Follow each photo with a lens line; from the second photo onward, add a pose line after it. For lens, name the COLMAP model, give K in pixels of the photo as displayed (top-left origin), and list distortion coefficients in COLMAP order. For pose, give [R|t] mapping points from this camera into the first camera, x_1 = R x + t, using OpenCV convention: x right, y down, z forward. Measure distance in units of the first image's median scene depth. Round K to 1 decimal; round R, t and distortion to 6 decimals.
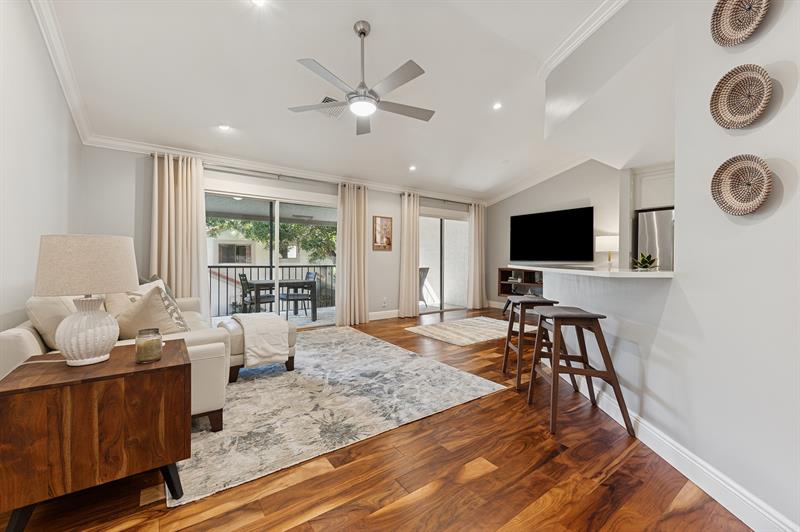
lens RADIAL K [[330.0, 0, 403.3], [0, 330.0, 260.9], [0, 0, 1]] dist [-0.001338, -0.000049]
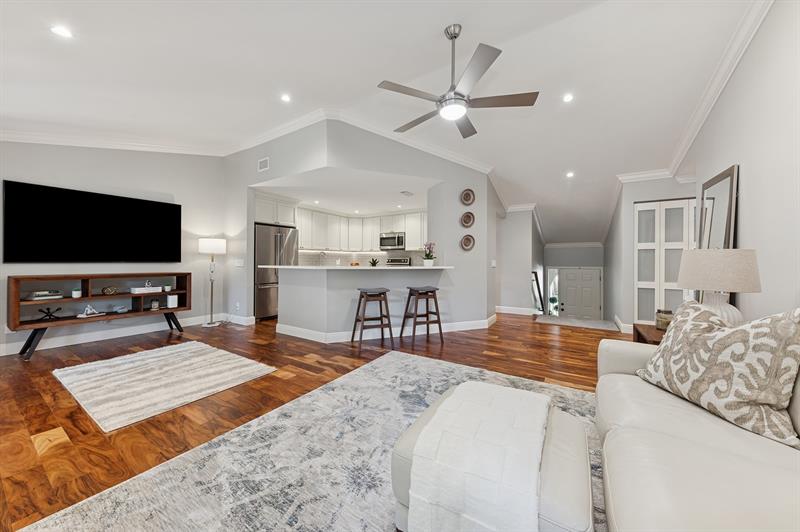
lens RADIAL K [[274.7, 0, 401.2], [0, 274.7, 263.2], [0, 0, 1]] dist [-0.001848, -0.000229]
pose [[-0.372269, -0.011032, 0.928059, -0.406753], [0.002582, 0.999913, 0.012922, -0.006826], [-0.928121, 0.007206, -0.372209, 0.711623]]
